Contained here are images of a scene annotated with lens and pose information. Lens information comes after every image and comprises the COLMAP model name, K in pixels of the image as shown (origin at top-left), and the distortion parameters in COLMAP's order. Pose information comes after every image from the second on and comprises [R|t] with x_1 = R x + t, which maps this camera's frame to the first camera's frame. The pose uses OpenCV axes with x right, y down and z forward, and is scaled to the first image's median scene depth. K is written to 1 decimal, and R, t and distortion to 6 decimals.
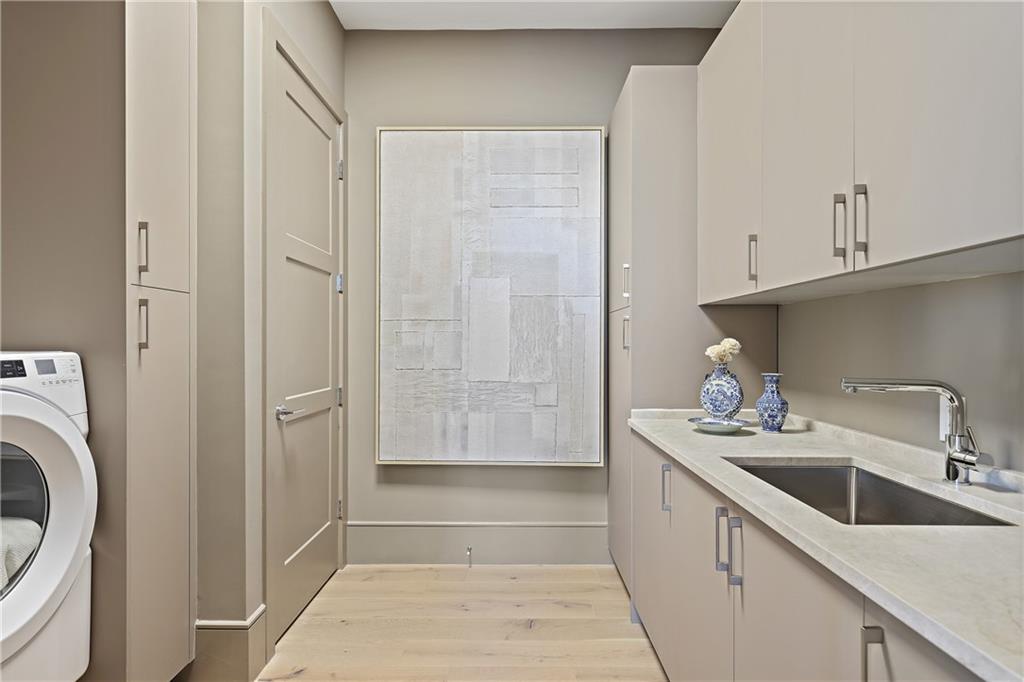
lens RADIAL K [[553.4, 0, 512.0], [0, 553.4, 341.0], [0, 0, 1]] dist [-0.001754, -0.000054]
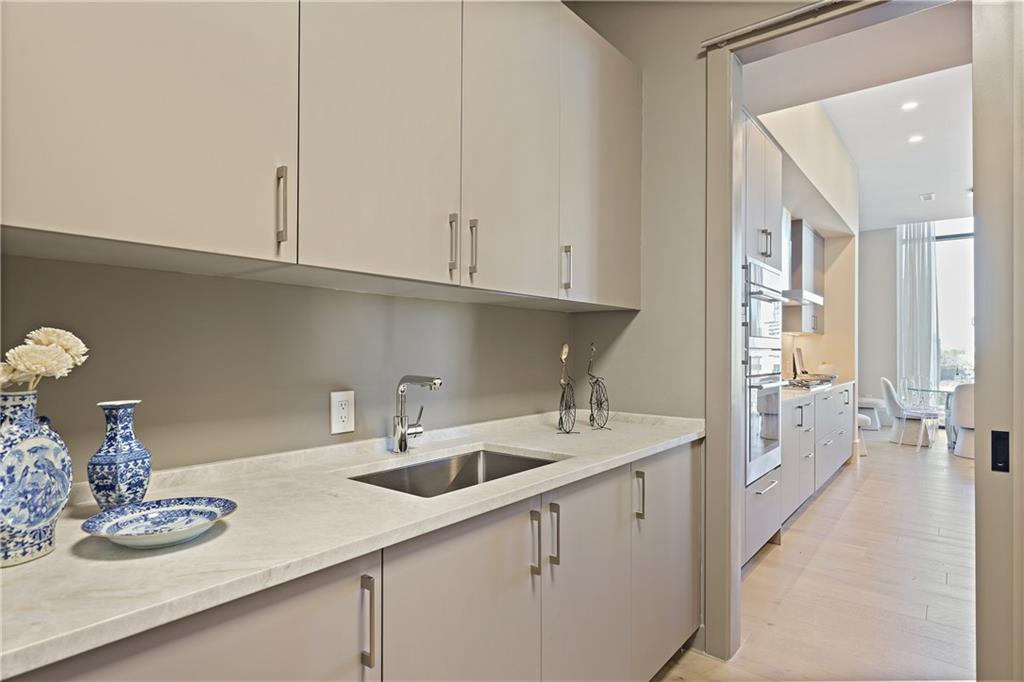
lens RADIAL K [[553.4, 0, 512.0], [0, 553.4, 341.0], [0, 0, 1]] dist [-0.001754, -0.000054]
pose [[-0.780429, 0.010403, 0.625158, -0.176747], [-0.003837, 0.999763, -0.021427, 0.014758], [-0.625233, -0.019121, -0.780204, 1.513901]]
